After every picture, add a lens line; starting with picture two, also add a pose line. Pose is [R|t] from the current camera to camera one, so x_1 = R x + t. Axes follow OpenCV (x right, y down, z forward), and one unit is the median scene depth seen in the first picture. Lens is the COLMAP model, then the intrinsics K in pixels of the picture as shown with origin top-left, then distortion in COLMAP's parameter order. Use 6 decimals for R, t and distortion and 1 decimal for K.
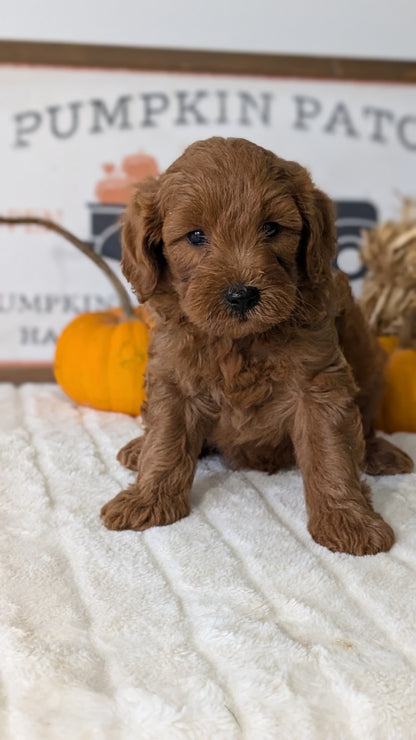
lens RADIAL K [[1067.8, 0, 208.0], [0, 1067.8, 370.0], [0, 0, 1]] dist [0.209131, -1.275205]
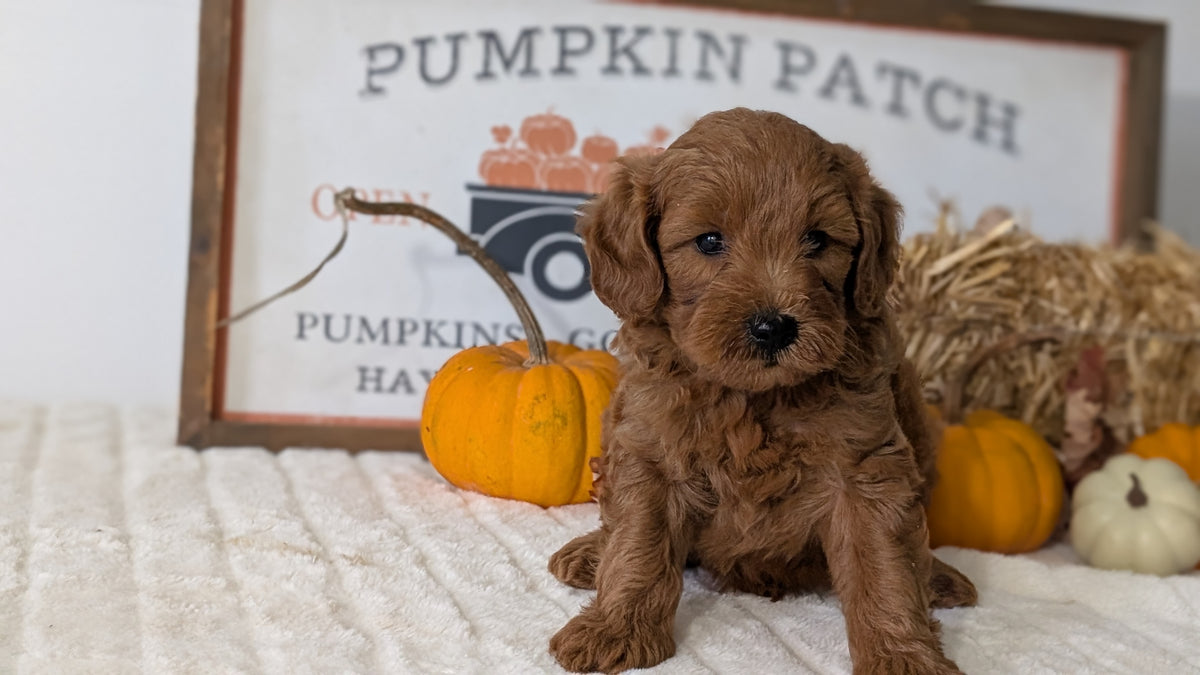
lens RADIAL K [[1731.6, 0, 621.5], [0, 1731.6, 354.6], [0, 0, 1]] dist [0.209131, -1.275205]
pose [[0.996587, 0.045447, 0.068916, -0.123491], [-0.041990, 0.997825, -0.050819, 0.001577], [-0.071076, 0.047752, 0.996327, -0.105795]]
